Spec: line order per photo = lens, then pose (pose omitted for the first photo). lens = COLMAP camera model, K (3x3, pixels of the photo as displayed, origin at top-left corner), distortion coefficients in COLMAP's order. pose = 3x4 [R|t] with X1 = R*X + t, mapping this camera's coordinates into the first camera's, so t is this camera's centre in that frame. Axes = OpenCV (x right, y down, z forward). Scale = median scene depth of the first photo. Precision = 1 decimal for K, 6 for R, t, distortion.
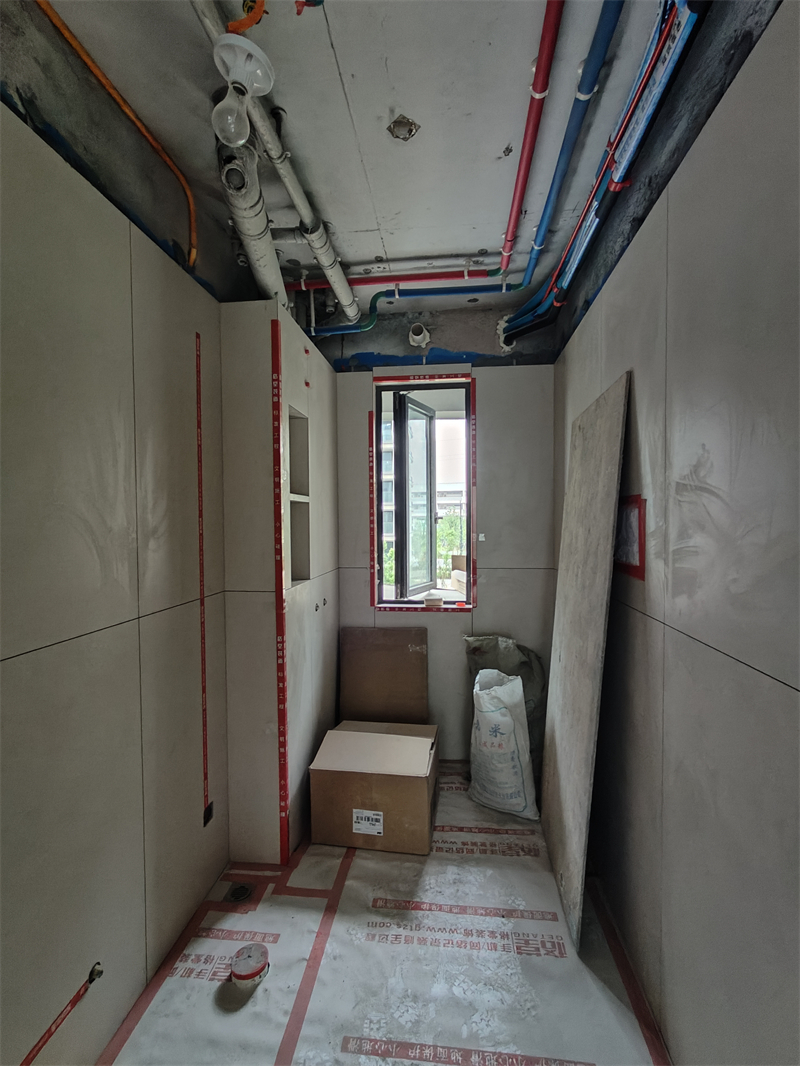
lens RADIAL K [[490.9, 0, 395.7], [0, 490.9, 531.5], [0, 0, 1]] dist [-0.004061, 0.002449]
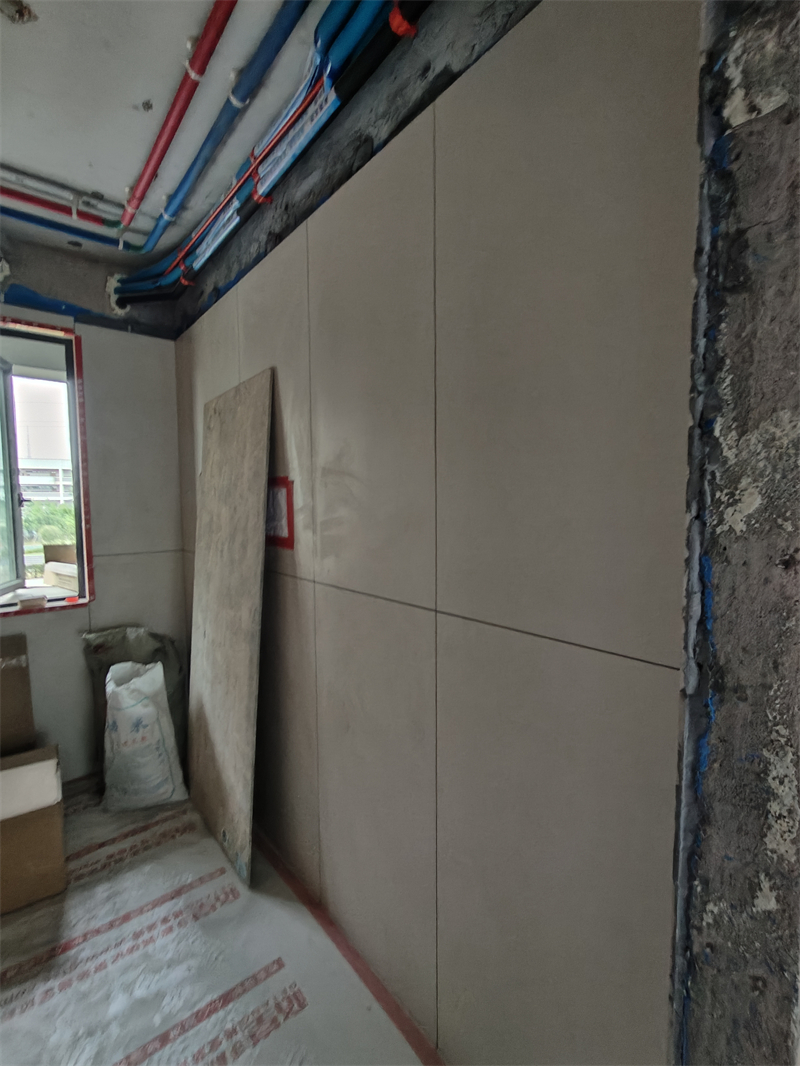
lens RADIAL K [[490.9, 0, 399.6], [0, 490.9, 530.4], [0, 0, 1]] dist [-0.004061, 0.002449]
pose [[0.703404, -0.044336, 0.709406, -0.107768], [0.022413, 0.998940, 0.040207, 0.009071], [-0.710437, -0.012381, 0.703652, -0.013219]]
